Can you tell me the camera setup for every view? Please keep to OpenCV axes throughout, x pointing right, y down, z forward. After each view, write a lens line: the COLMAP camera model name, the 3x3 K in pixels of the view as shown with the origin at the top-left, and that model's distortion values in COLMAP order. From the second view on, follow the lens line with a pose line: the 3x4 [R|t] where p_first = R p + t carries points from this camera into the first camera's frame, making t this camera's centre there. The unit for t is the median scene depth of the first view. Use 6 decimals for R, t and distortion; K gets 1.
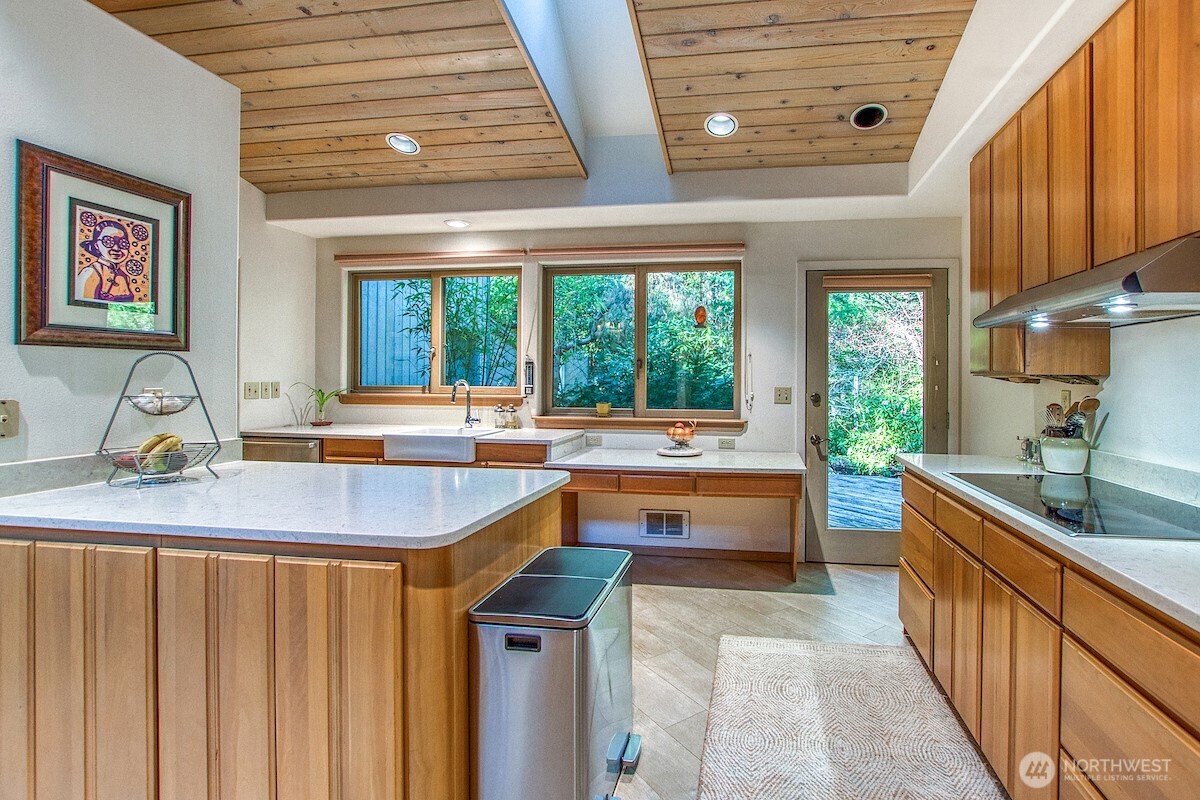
lens RADIAL K [[531.2, 0, 667.3], [0, 531.2, 376.8], [0, 0, 1]] dist [-0.021849, 0.003999]
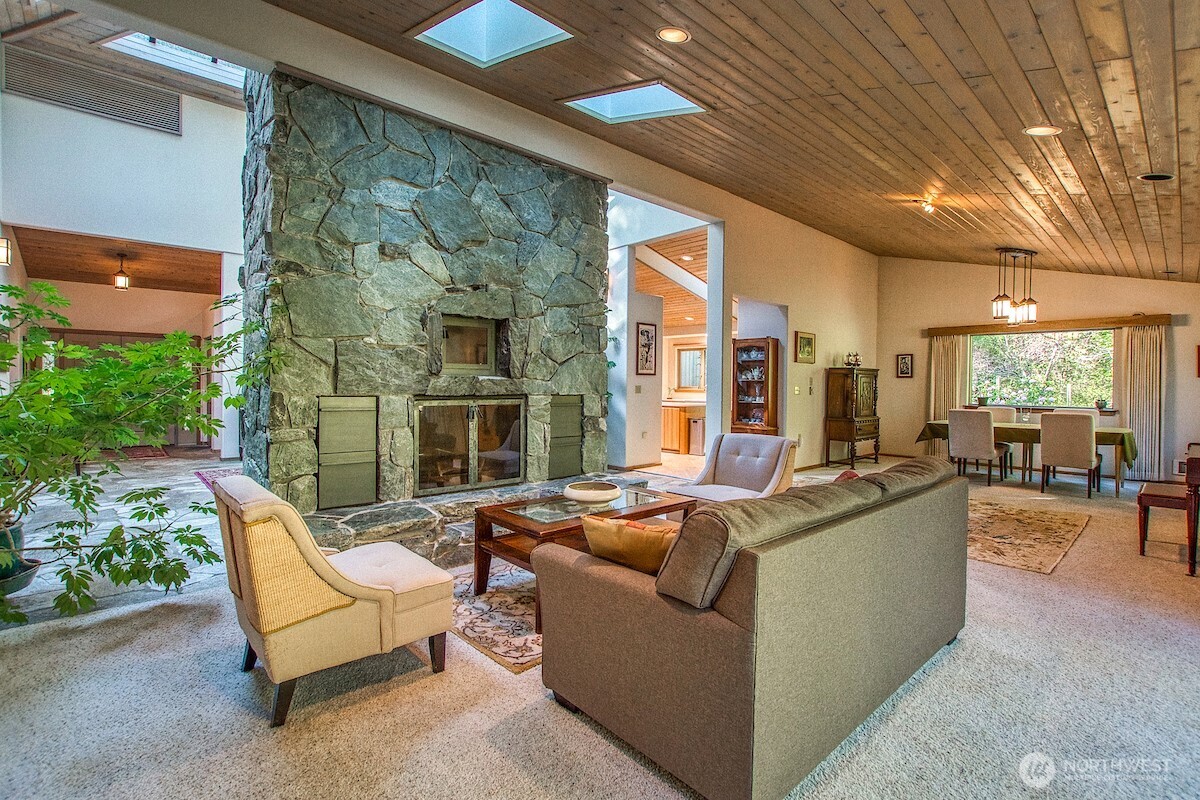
lens RADIAL K [[531.2, 0, 613.7], [0, 531.2, 389.0], [0, 0, 1]] dist [-0.021849, 0.003999]
pose [[0.781836, 0.015418, -0.623293, 2.291820], [-0.010185, 0.999877, 0.011957, -0.006822], [0.623400, -0.003000, 0.781897, -3.635260]]
